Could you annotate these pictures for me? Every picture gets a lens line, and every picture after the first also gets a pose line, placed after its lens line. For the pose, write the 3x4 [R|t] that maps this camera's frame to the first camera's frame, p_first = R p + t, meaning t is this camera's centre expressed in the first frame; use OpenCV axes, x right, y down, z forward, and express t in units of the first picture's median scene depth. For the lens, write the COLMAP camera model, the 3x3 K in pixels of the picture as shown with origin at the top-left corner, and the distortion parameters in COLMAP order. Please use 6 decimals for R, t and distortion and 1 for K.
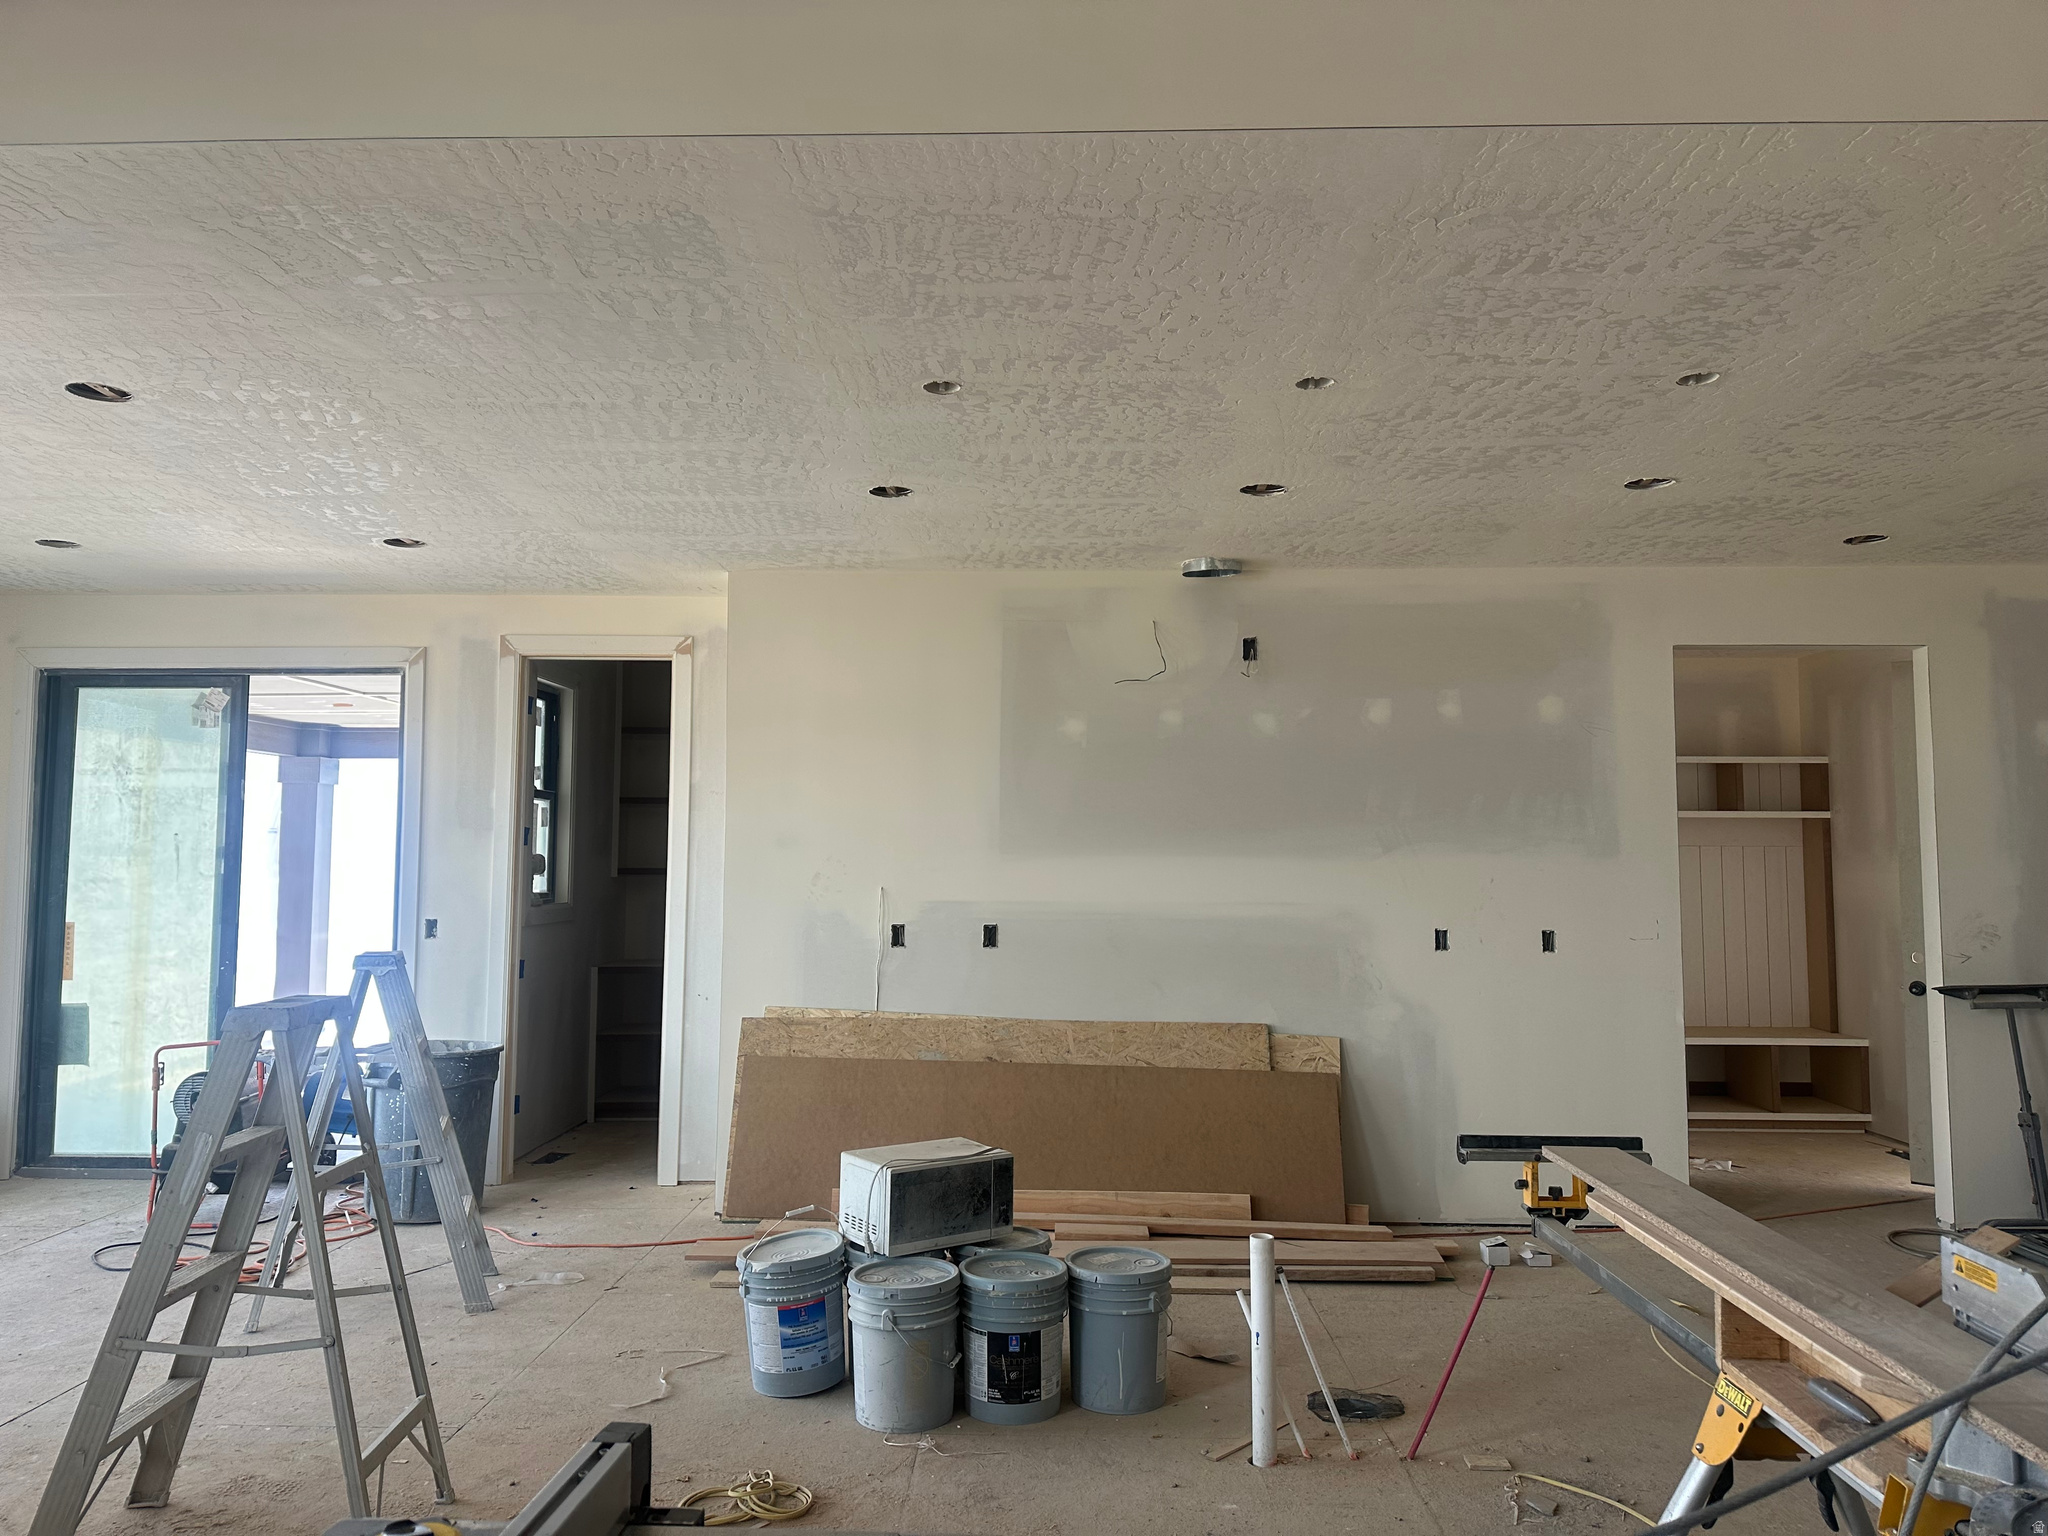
lens RADIAL K [[1386.0, 0, 1024.0], [0, 1386.0, 768.0], [0, 0, 1]] dist [0.008348, -0.045177]
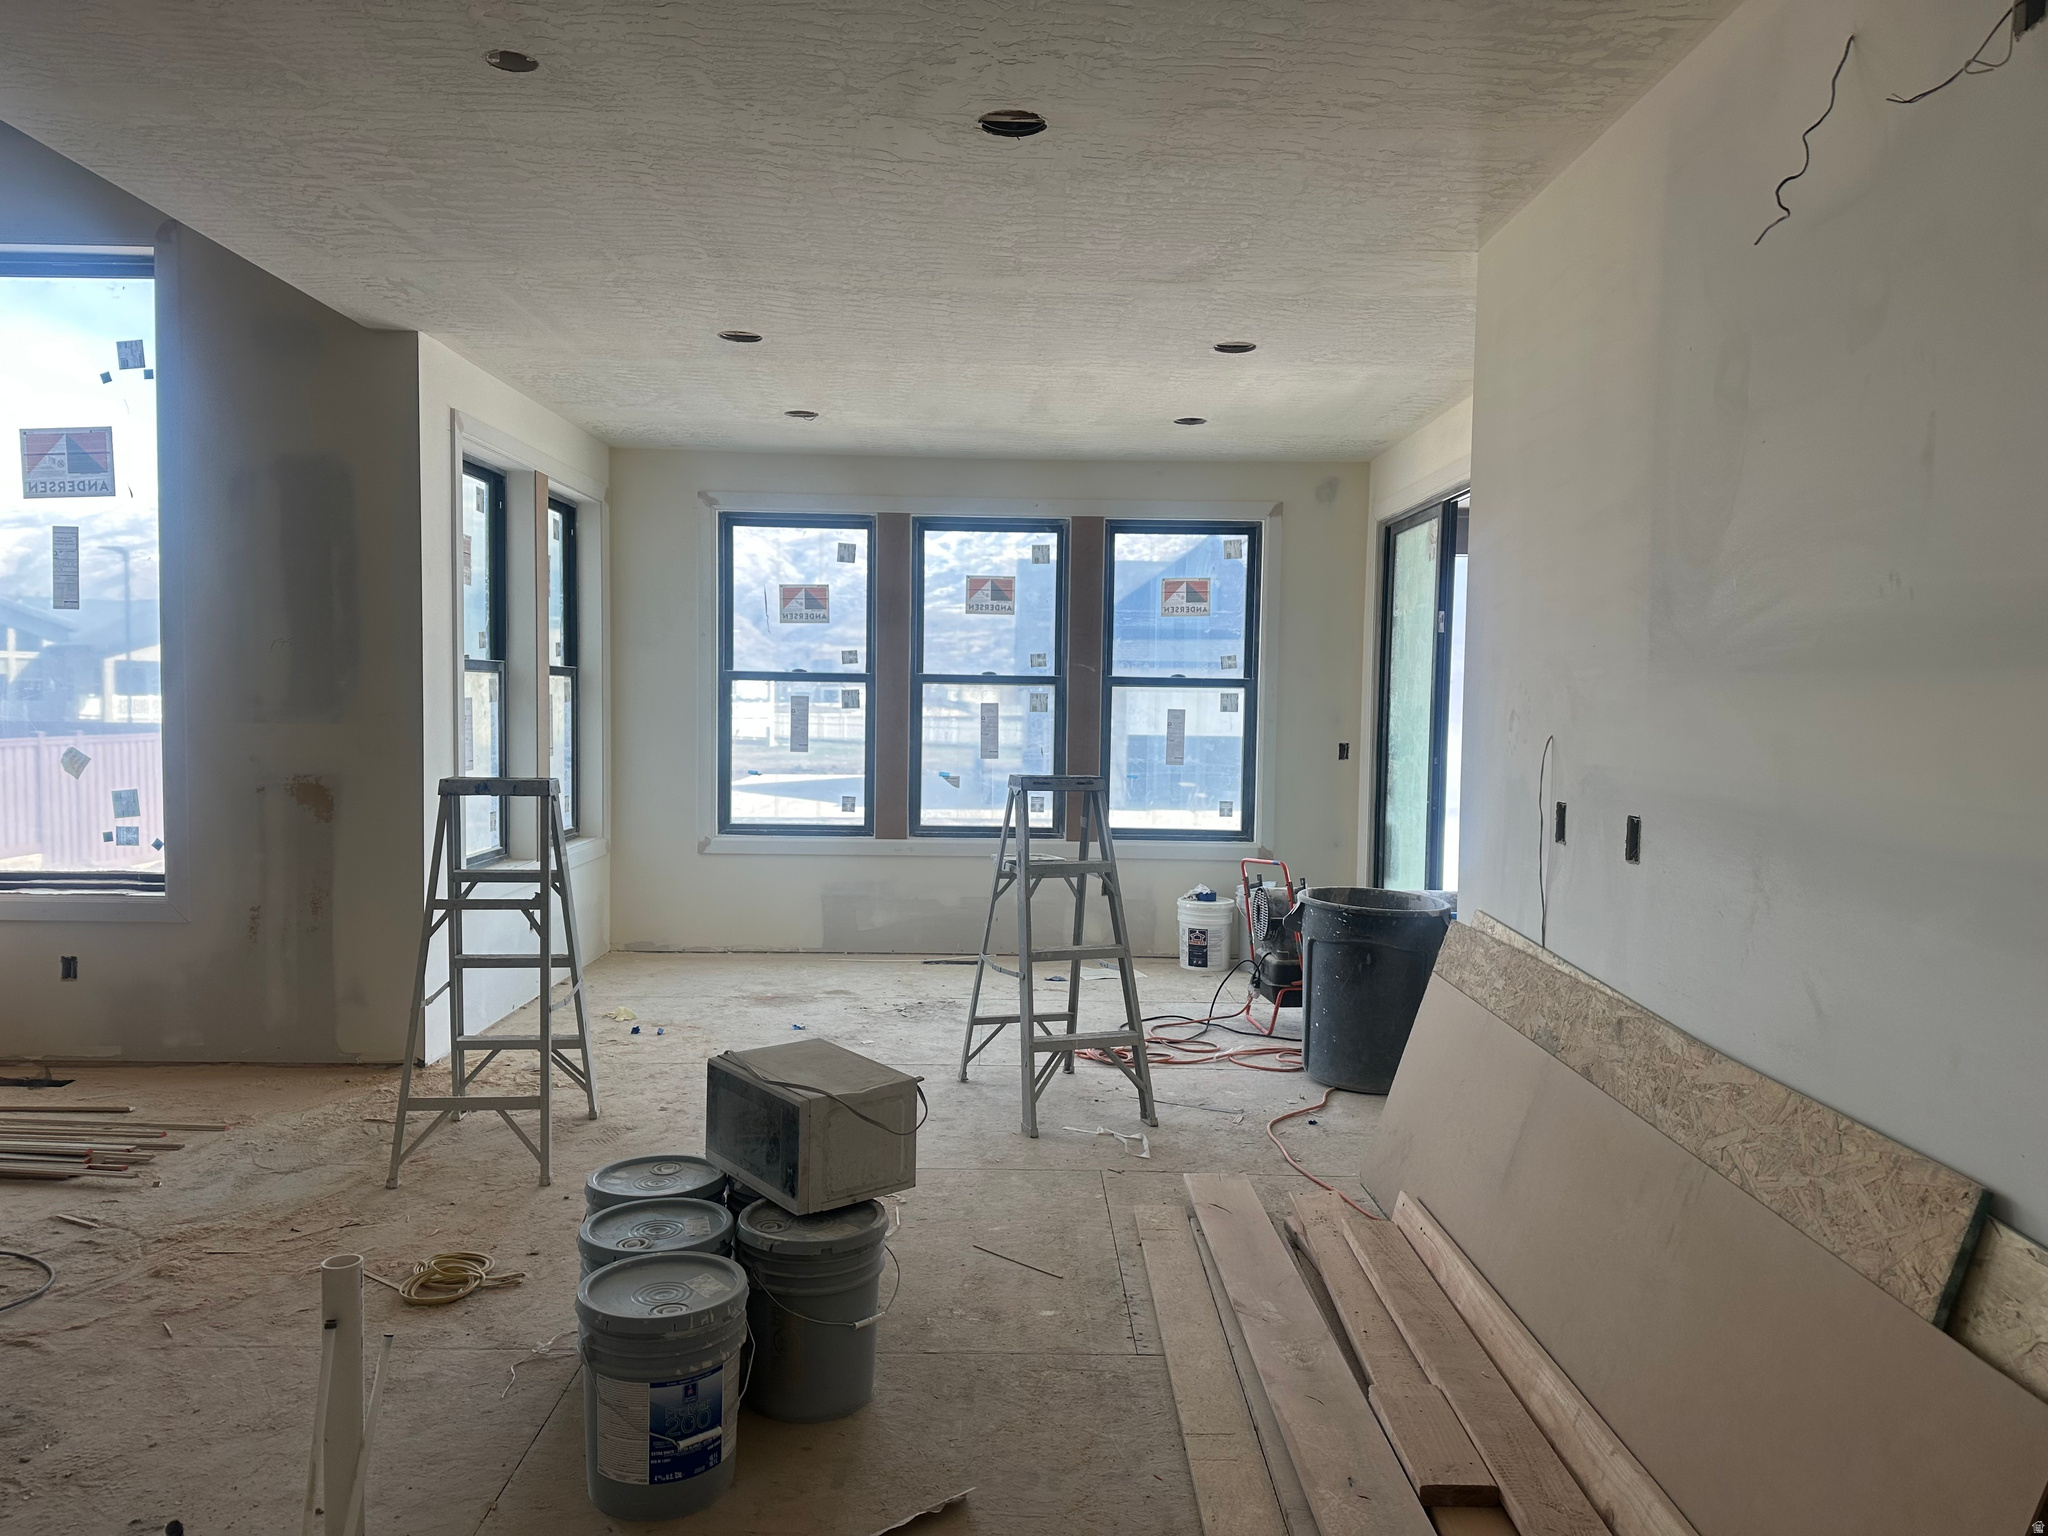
lens RADIAL K [[1386.0, 0, 1024.0], [0, 1386.0, 768.0], [0, 0, 1]] dist [0.008348, -0.045177]
pose [[0.053762, 0.053056, -0.997143, 0.613303], [0.052302, 0.997067, 0.055872, 0.076741], [0.997183, -0.055157, 0.050829, 1.000877]]
